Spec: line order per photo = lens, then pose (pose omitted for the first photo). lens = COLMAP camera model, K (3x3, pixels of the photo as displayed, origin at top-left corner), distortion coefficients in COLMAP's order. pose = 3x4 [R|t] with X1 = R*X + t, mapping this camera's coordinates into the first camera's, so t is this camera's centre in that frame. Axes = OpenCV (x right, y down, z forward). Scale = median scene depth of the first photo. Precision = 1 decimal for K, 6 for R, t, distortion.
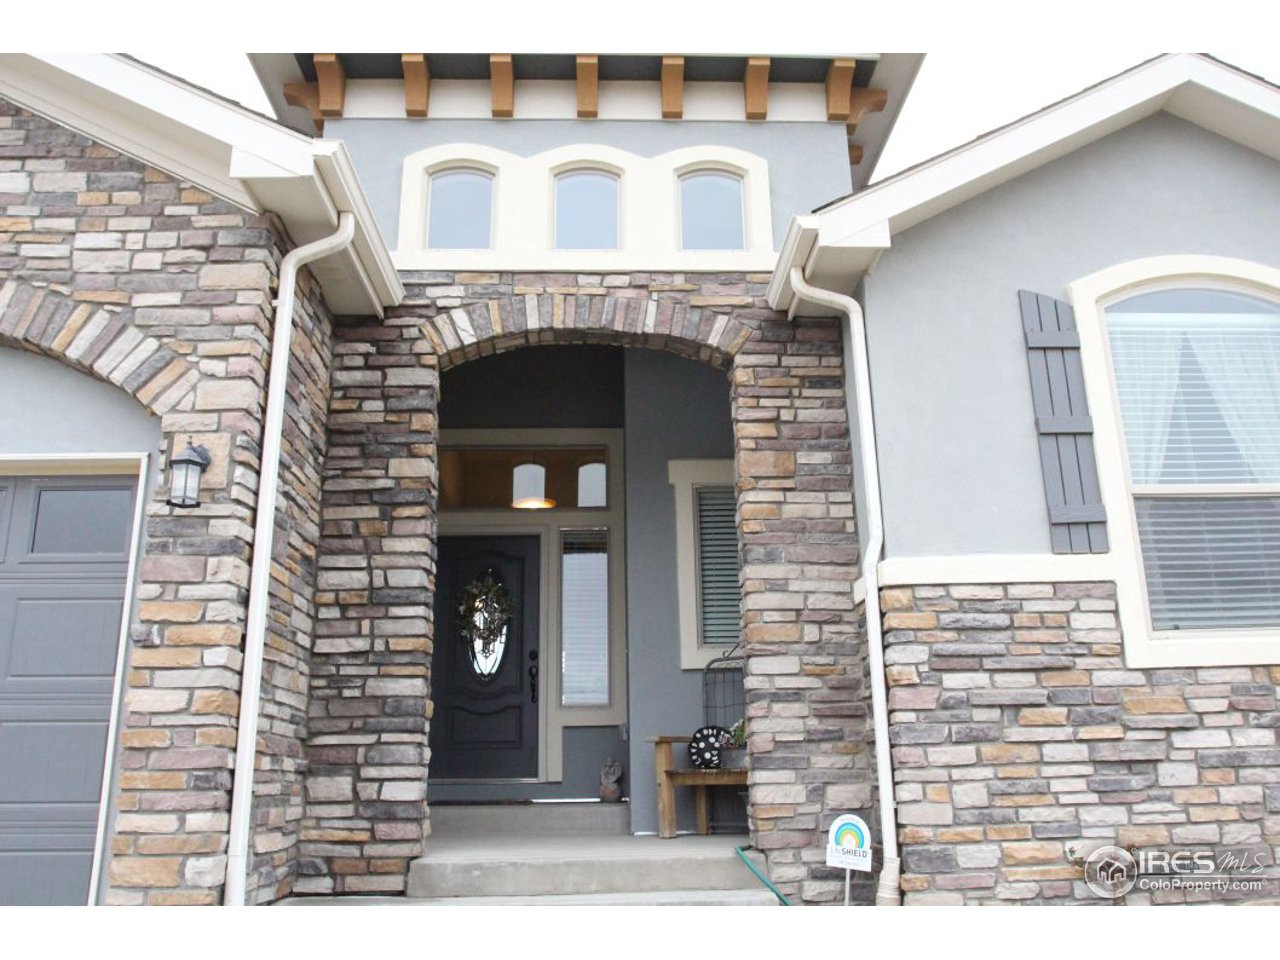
lens RADIAL K [[999.1, 0, 646.2], [0, 999.1, 489.0], [0, 0, 1]] dist [-0.085739, 0.049335]
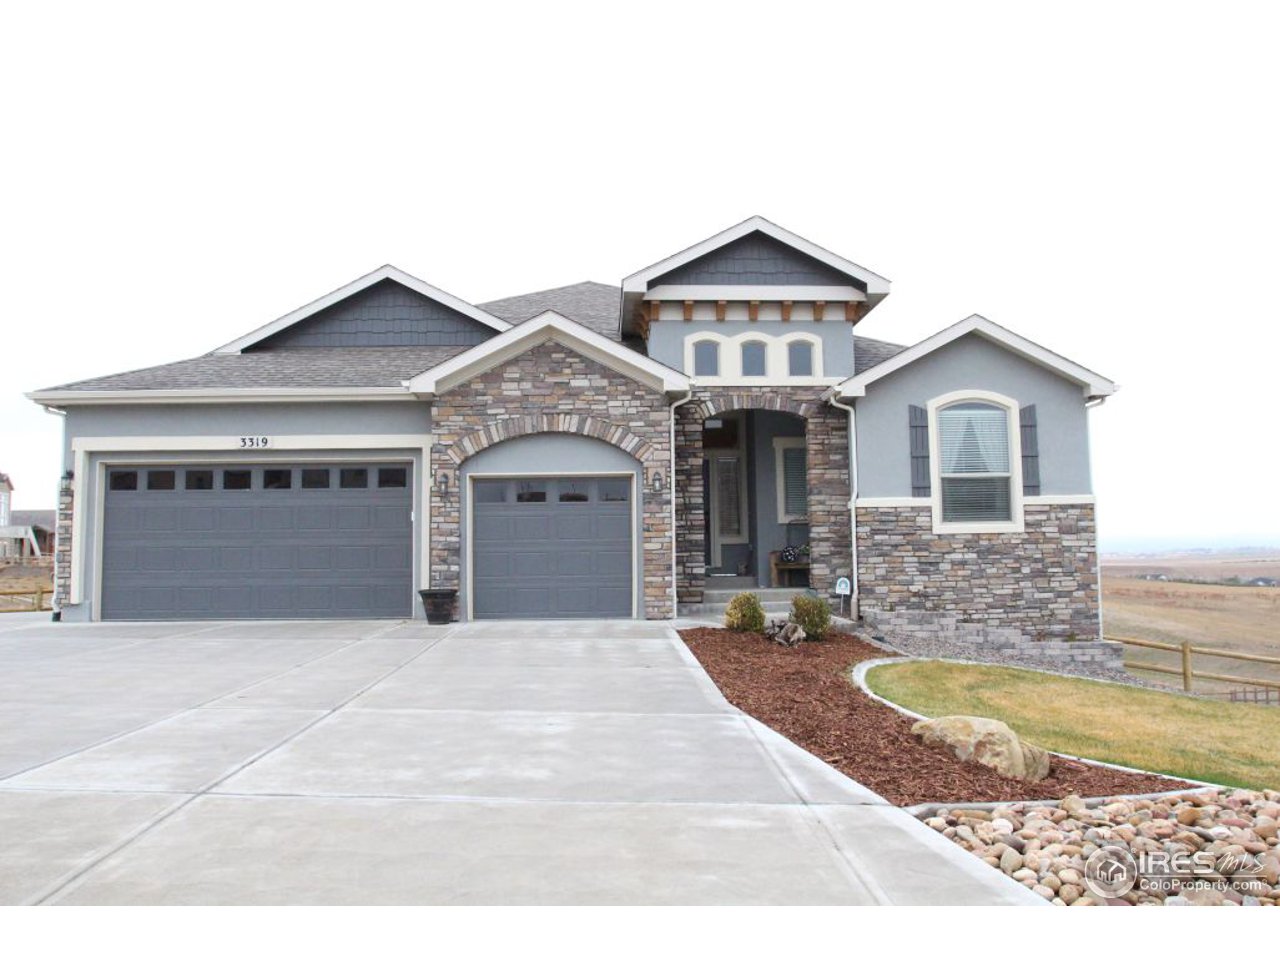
lens RADIAL K [[999.1, 0, 636.3], [0, 999.1, 473.7], [0, 0, 1]] dist [-0.085739, 0.049335]
pose [[0.999989, 0.002844, -0.003837, -0.432116], [-0.002052, 0.981287, 0.192540, -0.589310], [0.004313, -0.192530, 0.981282, -1.997927]]
